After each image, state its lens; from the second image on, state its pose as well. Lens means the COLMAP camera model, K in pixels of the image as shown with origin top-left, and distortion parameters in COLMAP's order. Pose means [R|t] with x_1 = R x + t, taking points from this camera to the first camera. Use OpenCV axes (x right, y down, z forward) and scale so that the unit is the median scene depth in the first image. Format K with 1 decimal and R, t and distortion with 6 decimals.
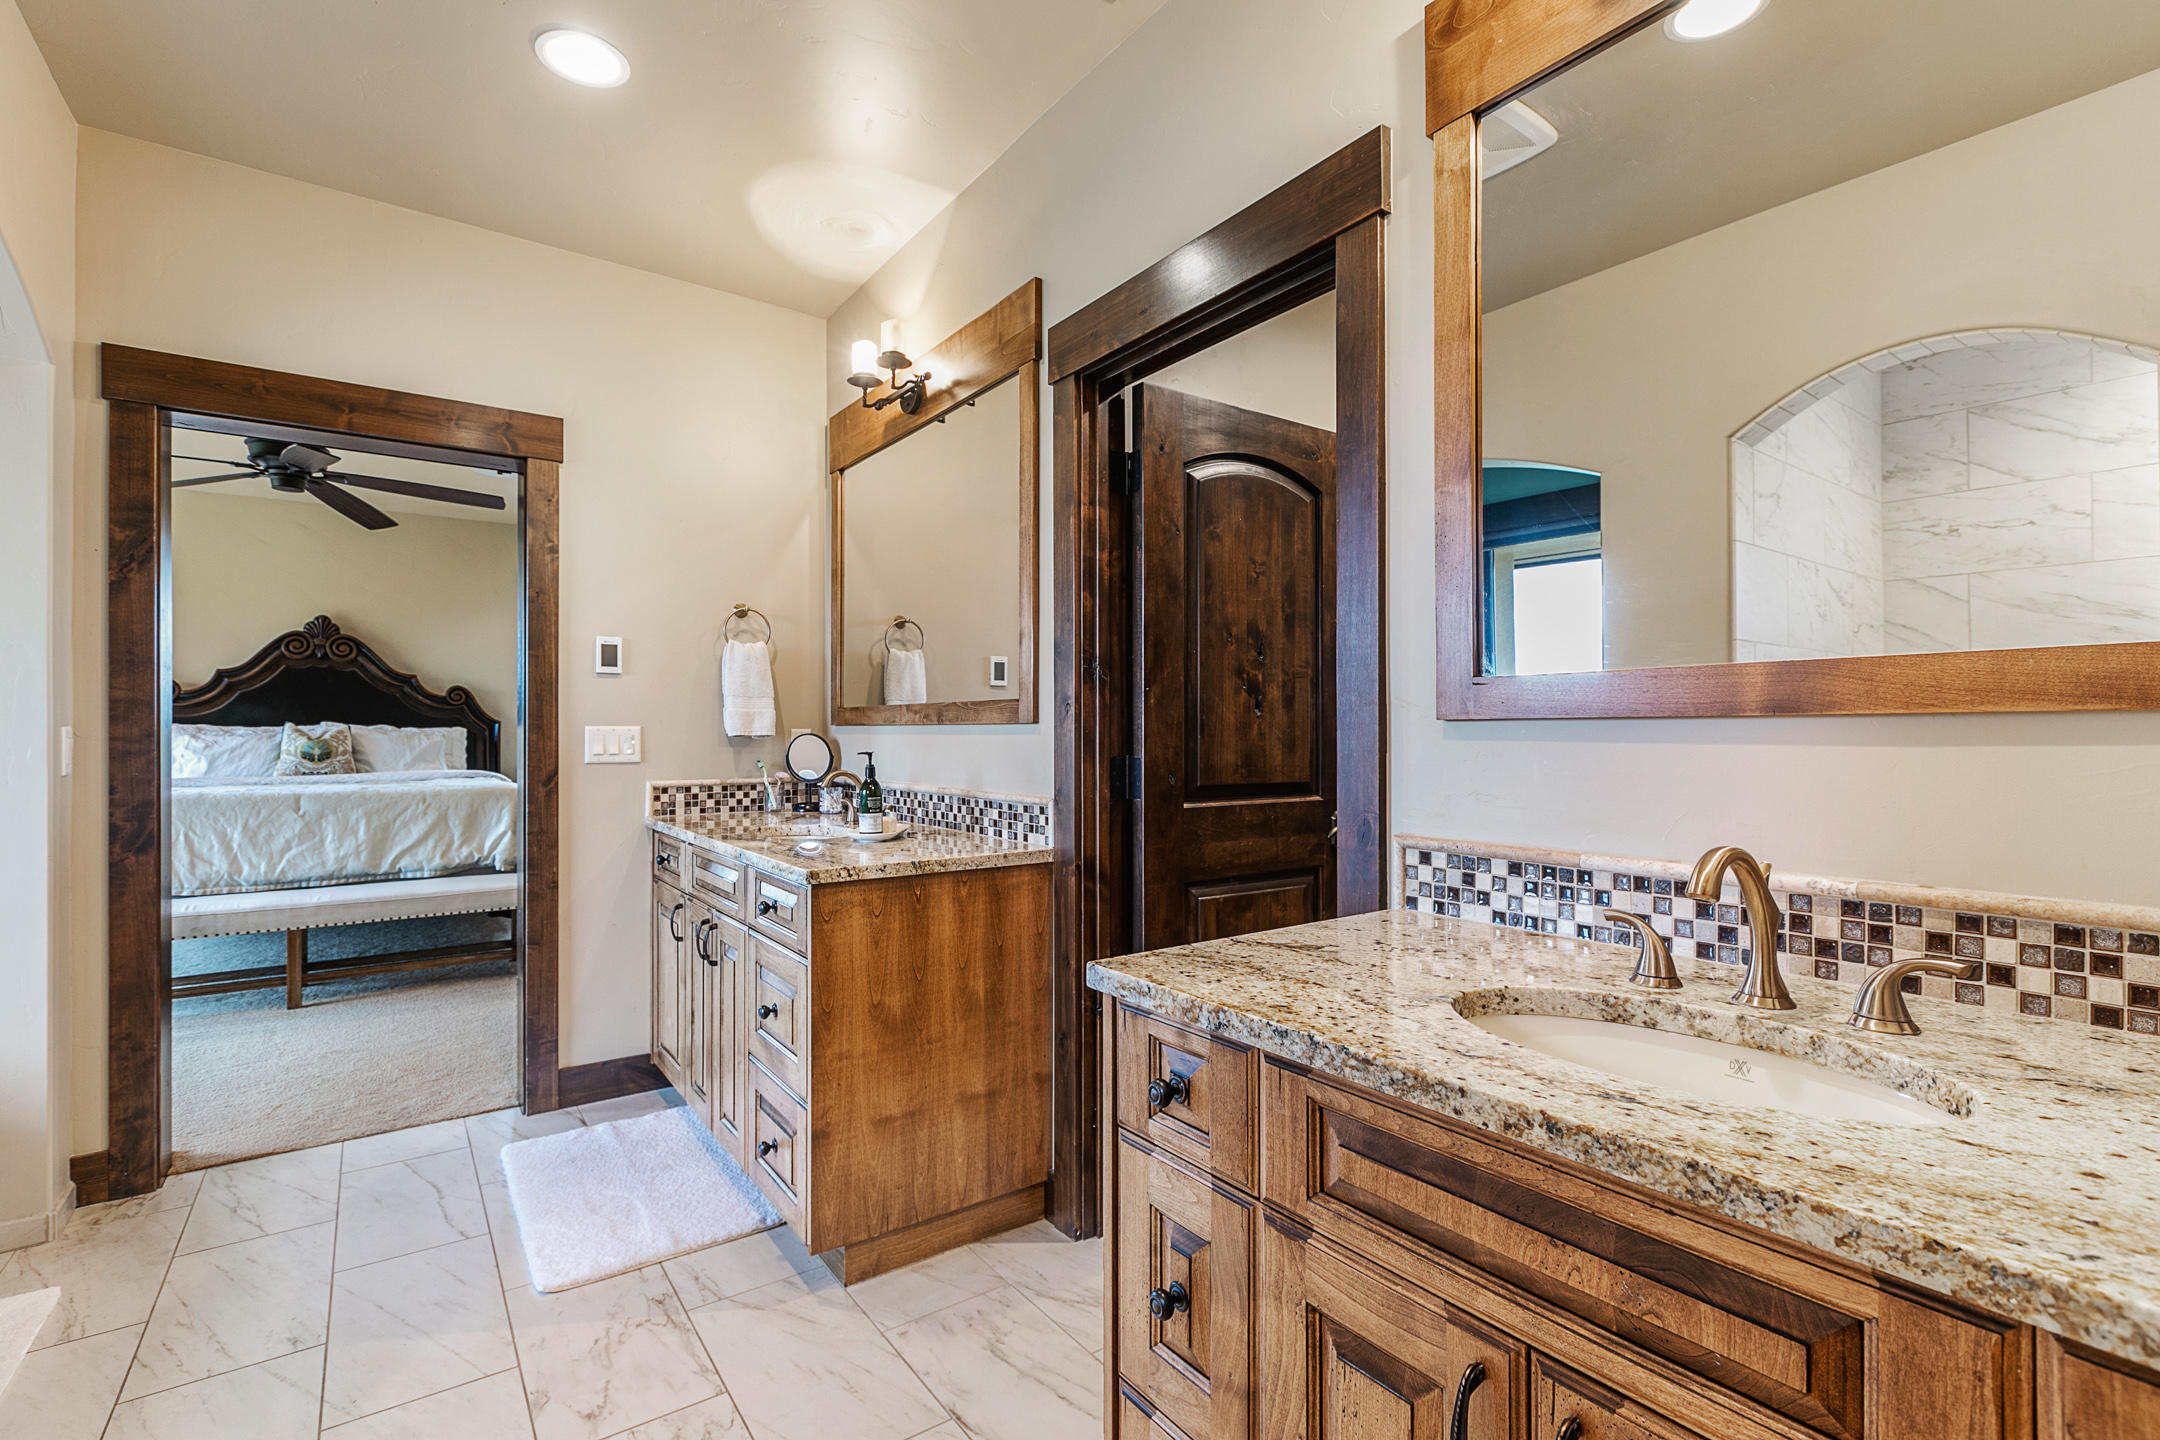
lens RADIAL K [[972.8, 0, 1081.3], [0, 972.8, 728.0], [0, 0, 1]] dist [-0.001029, -0.000322]
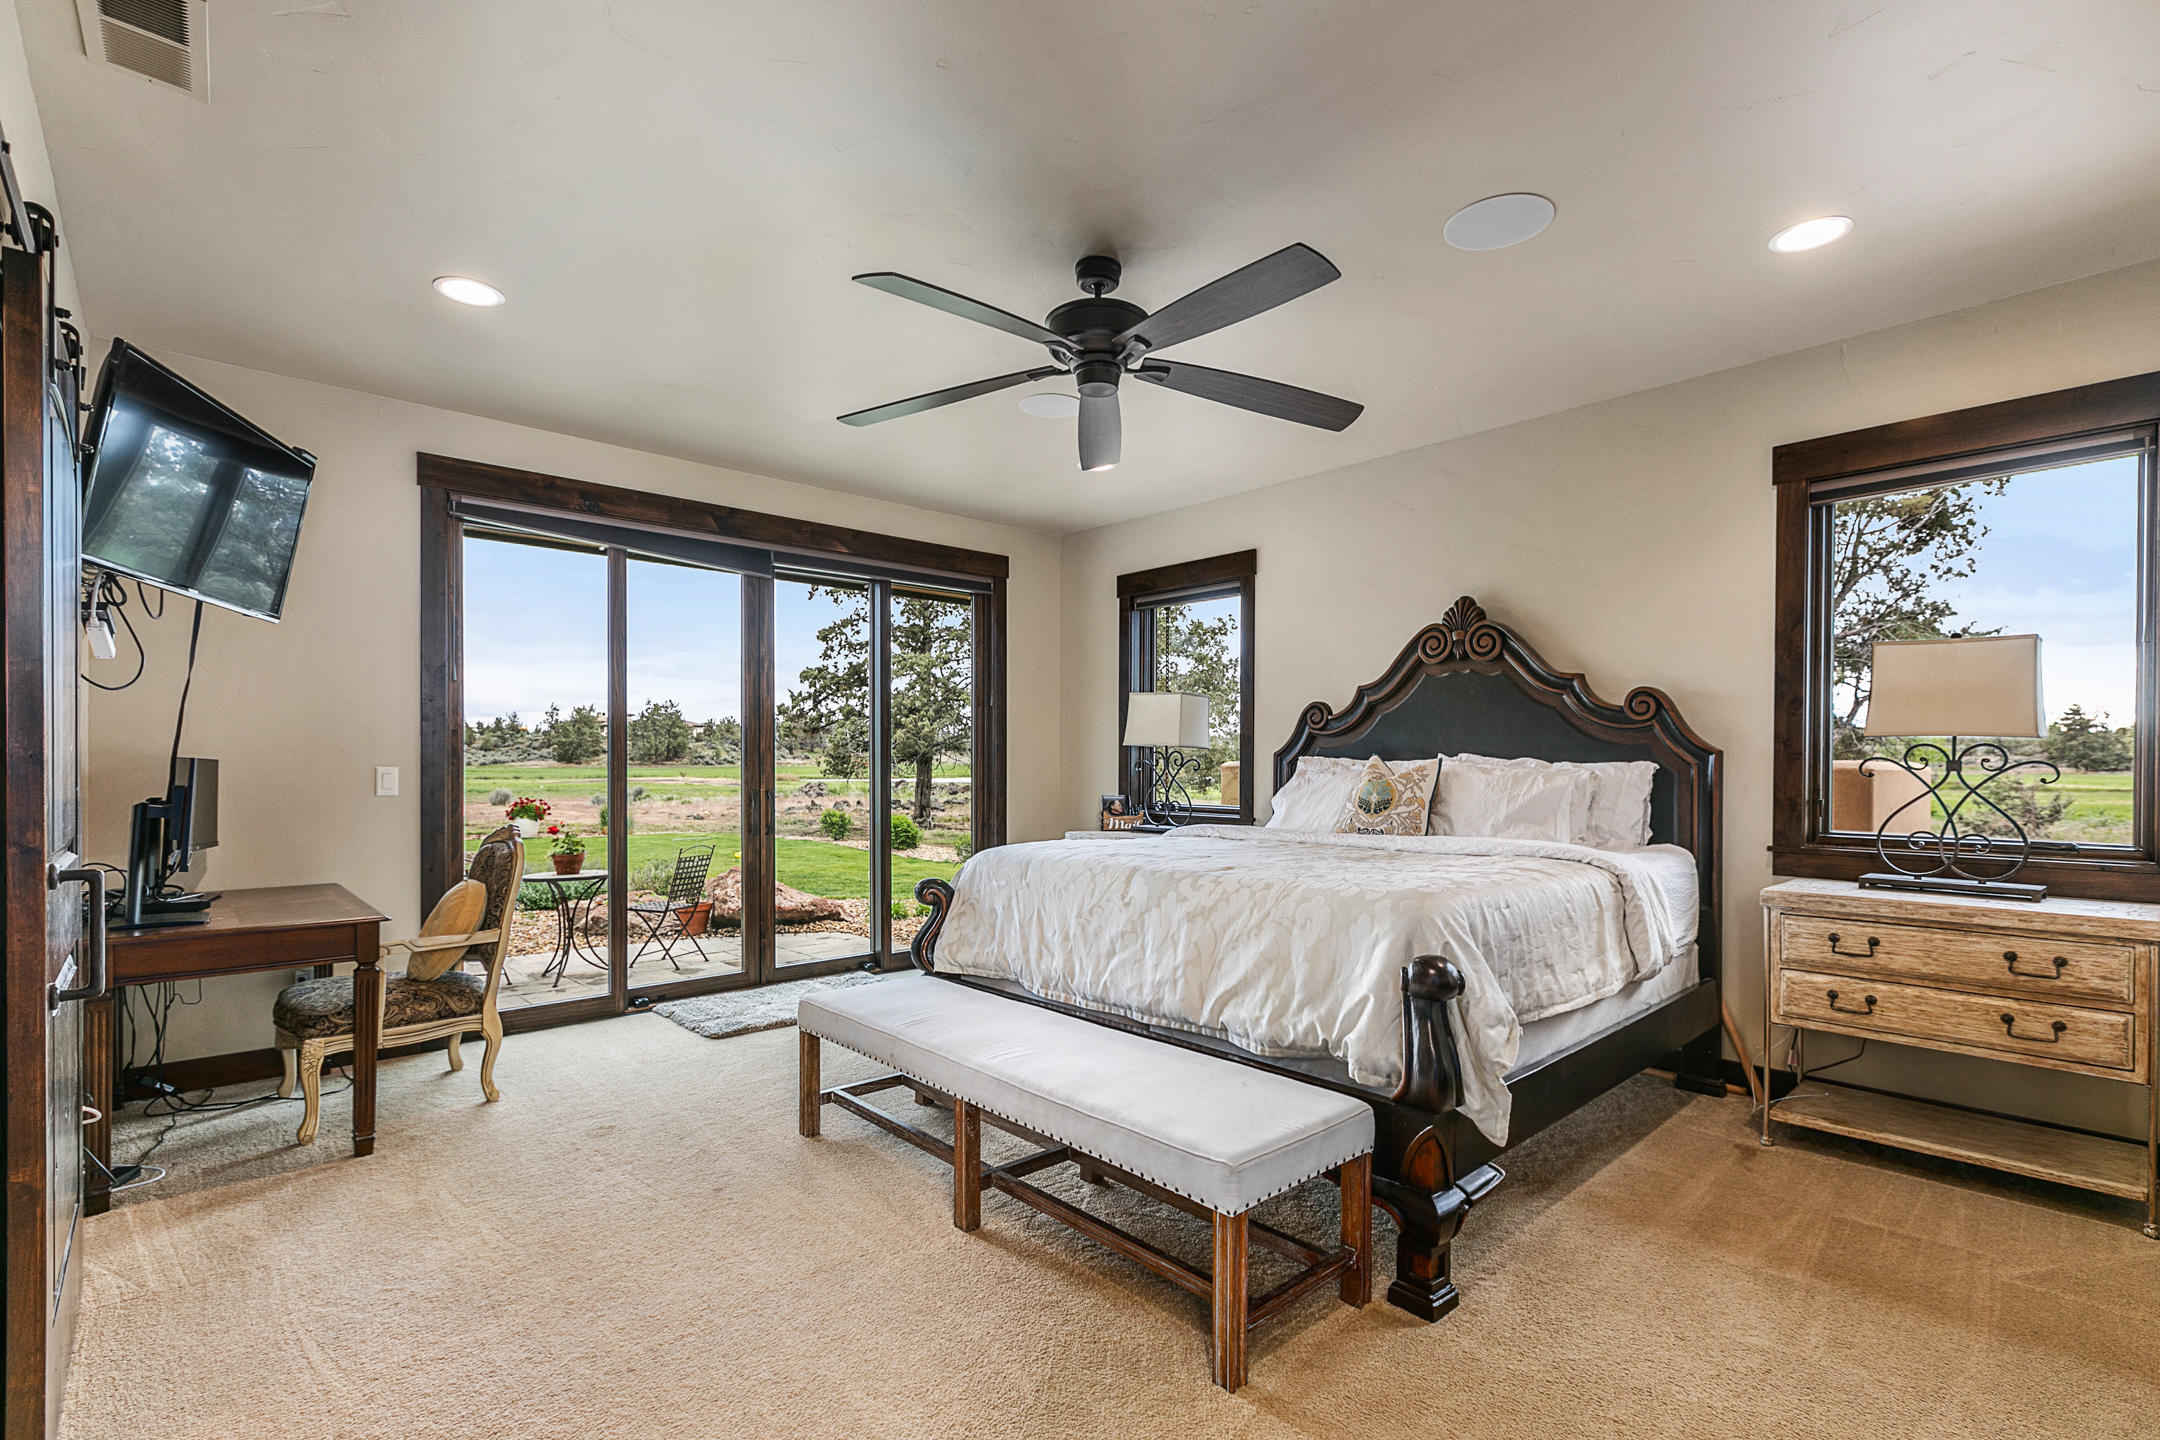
lens RADIAL K [[1002.1, 0, 1081.4], [0, 1002.1, 763.7], [0, 0, 1]] dist [-0.000362, -0.000083]
pose [[0.114657, 0.007100, -0.993380, -0.128593], [0.000618, 0.999974, 0.007218, -0.004649], [0.993405, -0.001442, 0.114650, 0.723418]]
